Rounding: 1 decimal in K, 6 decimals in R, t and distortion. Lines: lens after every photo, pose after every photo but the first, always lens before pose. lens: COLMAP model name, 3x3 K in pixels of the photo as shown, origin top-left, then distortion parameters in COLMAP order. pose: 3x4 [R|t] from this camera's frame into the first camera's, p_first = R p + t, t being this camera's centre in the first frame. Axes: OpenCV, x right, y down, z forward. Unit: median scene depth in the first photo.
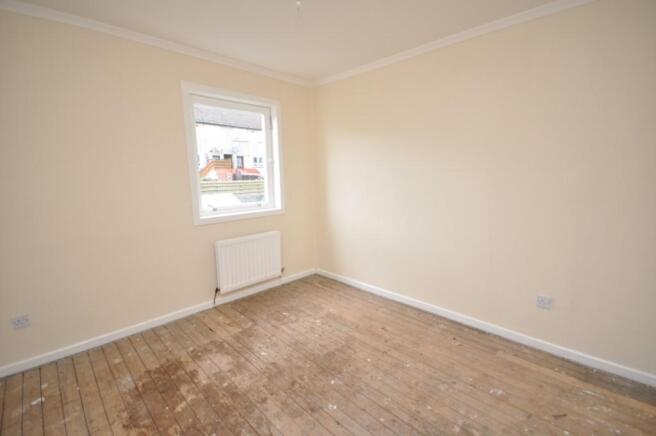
lens RADIAL K [[287.3, 0, 331.1], [0, 287.3, 222.0], [0, 0, 1]] dist [-0.004865, -0.001071]
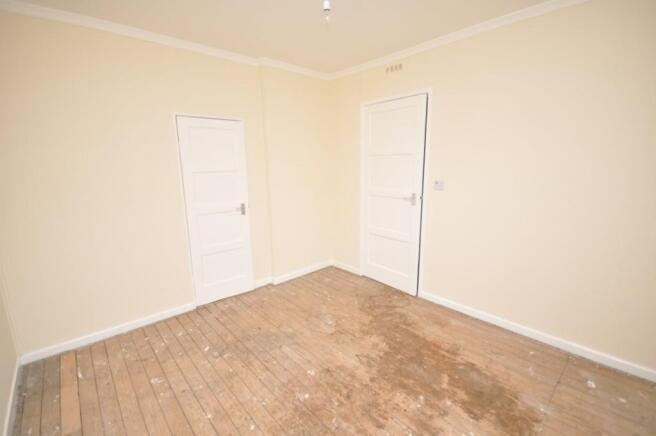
lens RADIAL K [[287.3, 0, 328.5], [0, 287.3, 218.3], [0, 0, 1]] dist [-0.004865, -0.001071]
pose [[-0.997664, 0.013513, 0.066955, -0.143768], [0.036040, 0.936824, 0.347939, -0.327105], [-0.058024, 0.349540, -0.935123, 1.754972]]
